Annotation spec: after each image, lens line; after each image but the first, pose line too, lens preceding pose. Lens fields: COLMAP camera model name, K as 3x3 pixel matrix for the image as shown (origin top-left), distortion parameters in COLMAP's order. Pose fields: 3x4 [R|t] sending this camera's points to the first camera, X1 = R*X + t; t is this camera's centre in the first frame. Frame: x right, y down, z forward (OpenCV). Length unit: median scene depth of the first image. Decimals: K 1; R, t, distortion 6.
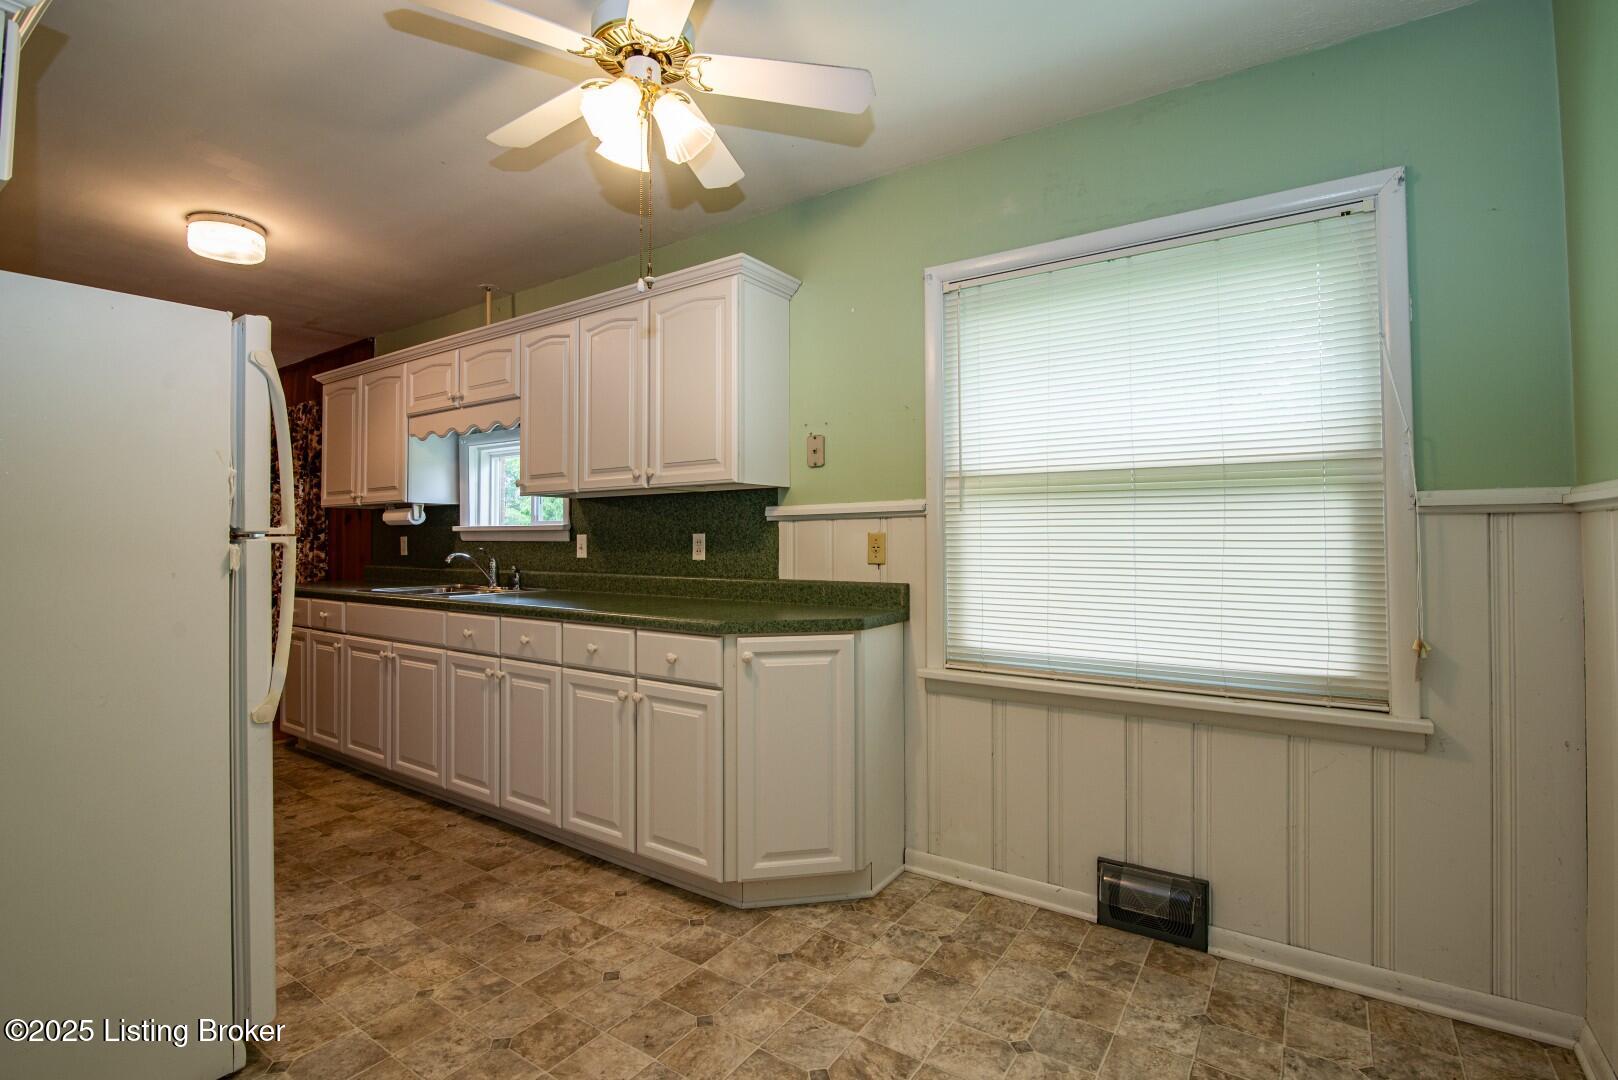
lens RADIAL K [[754.4, 0, 810.0], [0, 754.4, 515.8], [0, 0, 1]] dist [-0.021897, 0.000263]
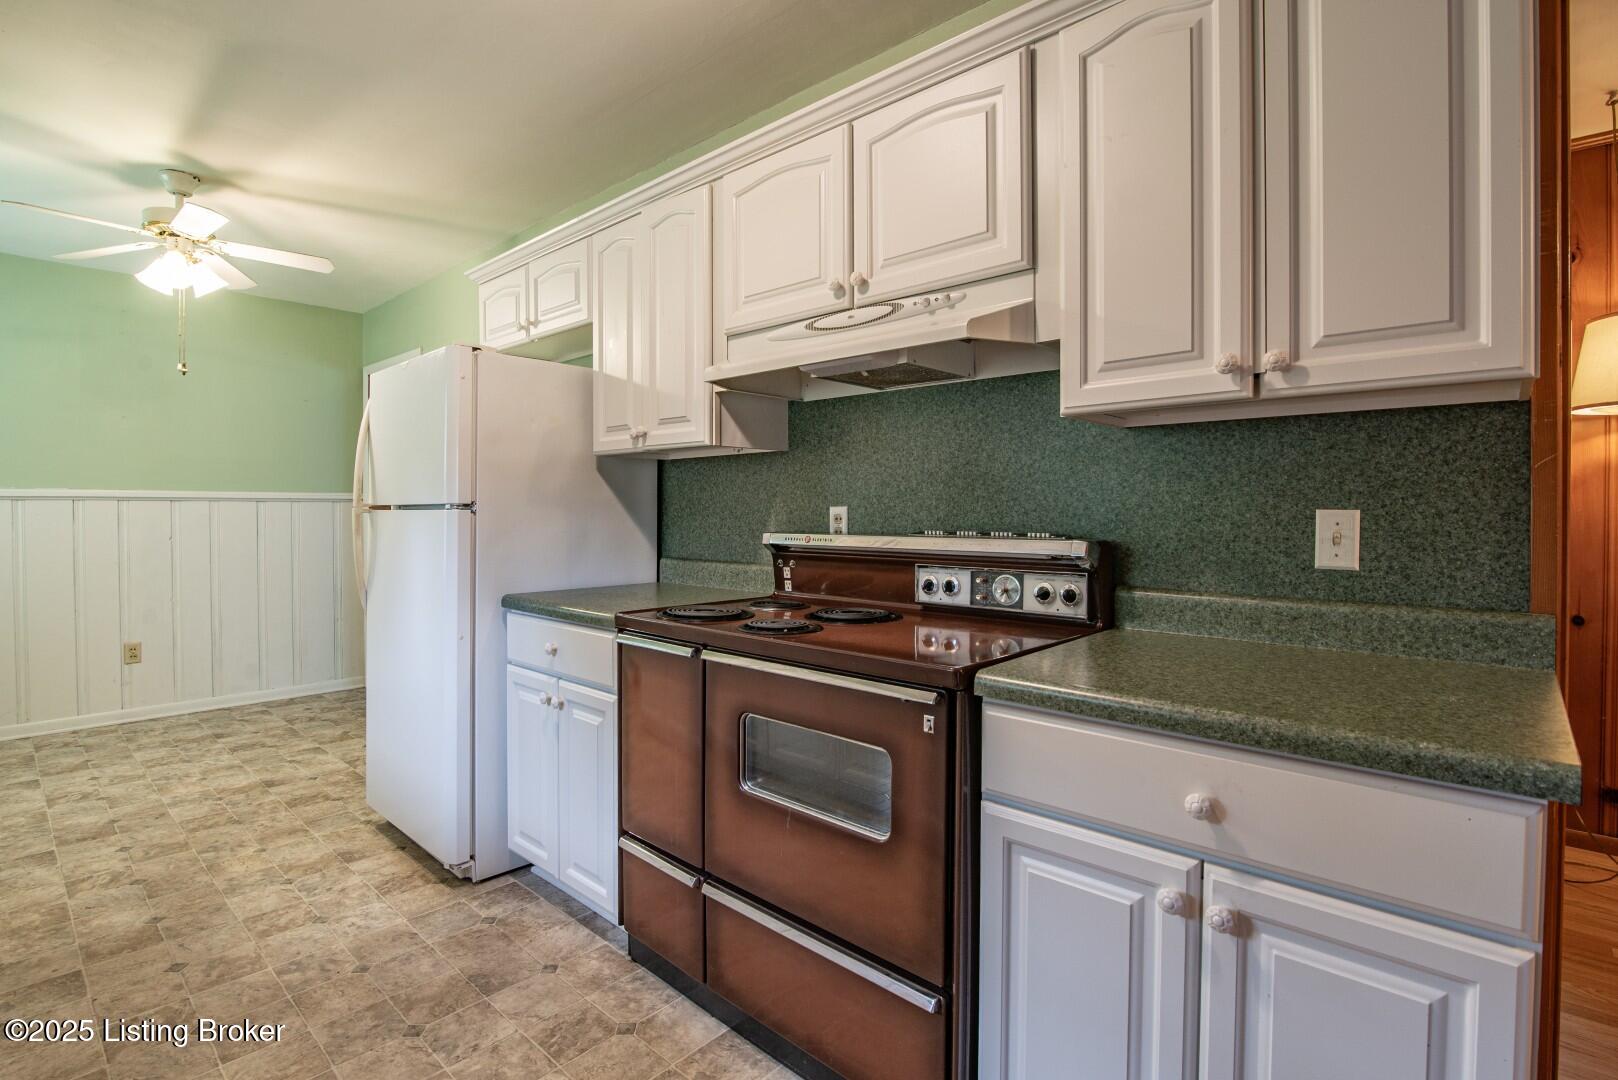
lens RADIAL K [[754.4, 0, 810.0], [0, 754.4, 515.8], [0, 0, 1]] dist [-0.021897, 0.000263]
pose [[-0.992062, -0.001994, 0.125736, -1.138902], [-0.005084, 0.999693, -0.024261, 0.045018], [-0.125649, -0.024708, -0.991767, 1.514077]]
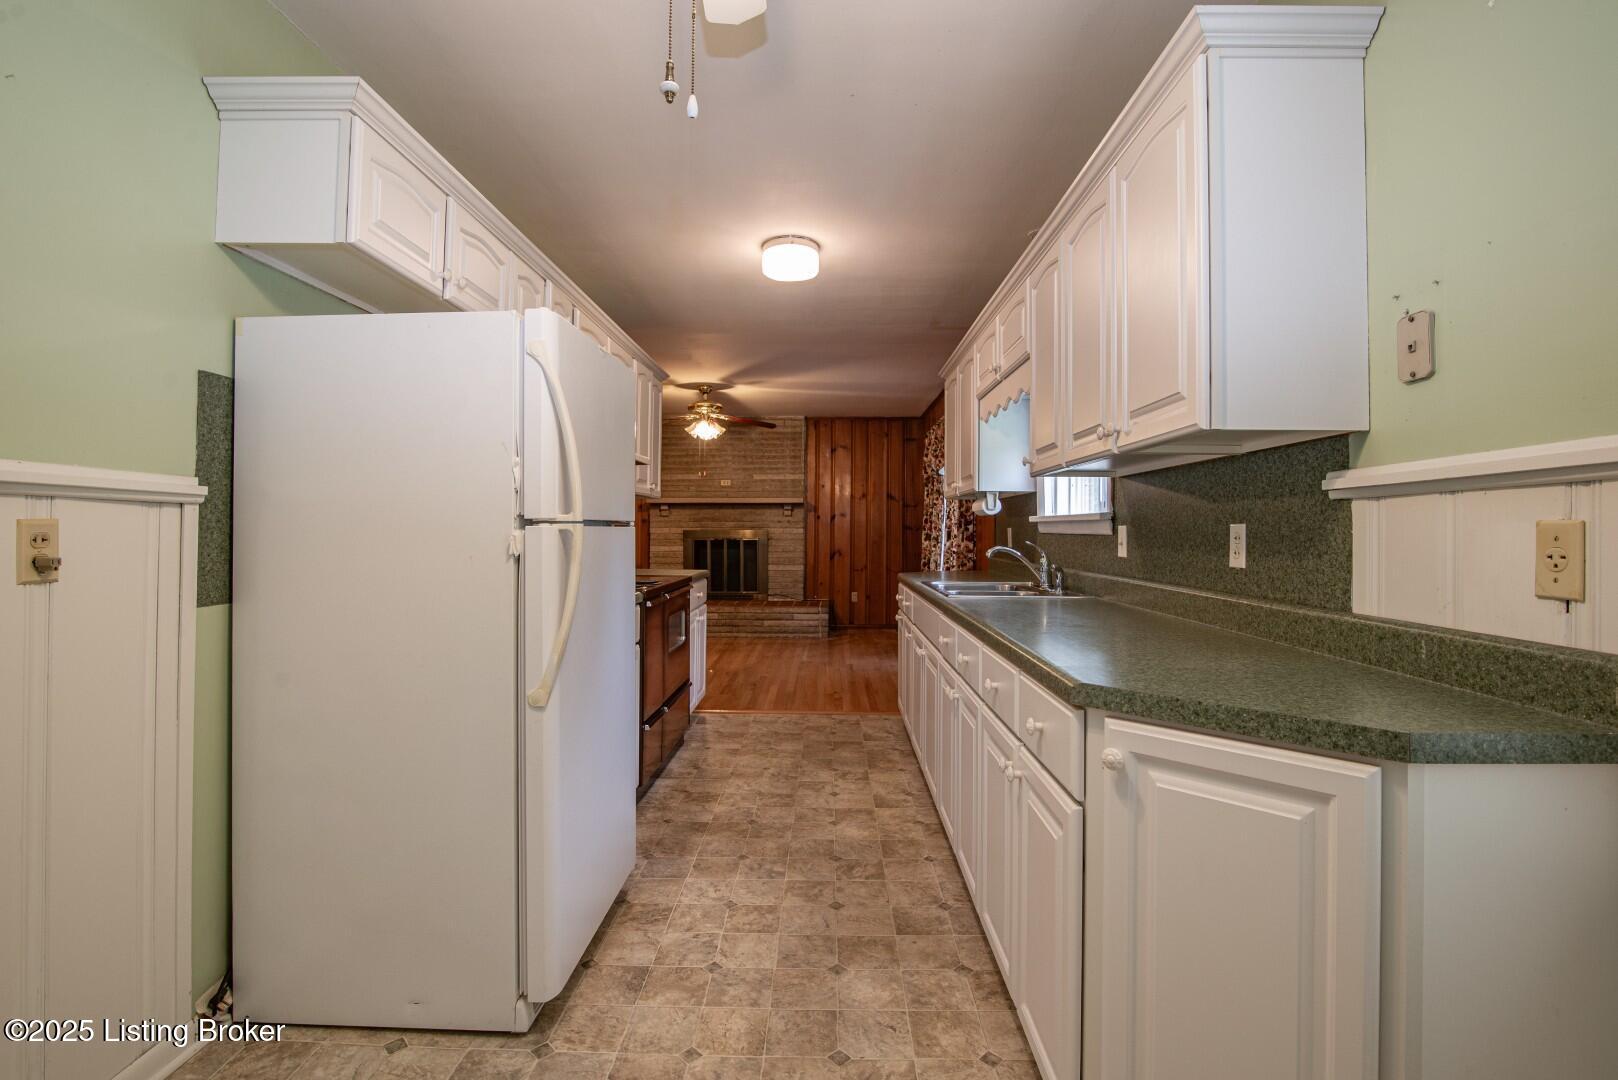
lens RADIAL K [[754.4, 0, 810.0], [0, 754.4, 515.8], [0, 0, 1]] dist [-0.021897, 0.000263]
pose [[0.544076, -0.007048, -0.839007, 0.194172], [0.013808, 0.999905, 0.000555, 0.013807], [0.838923, -0.011886, 0.544121, 0.445132]]
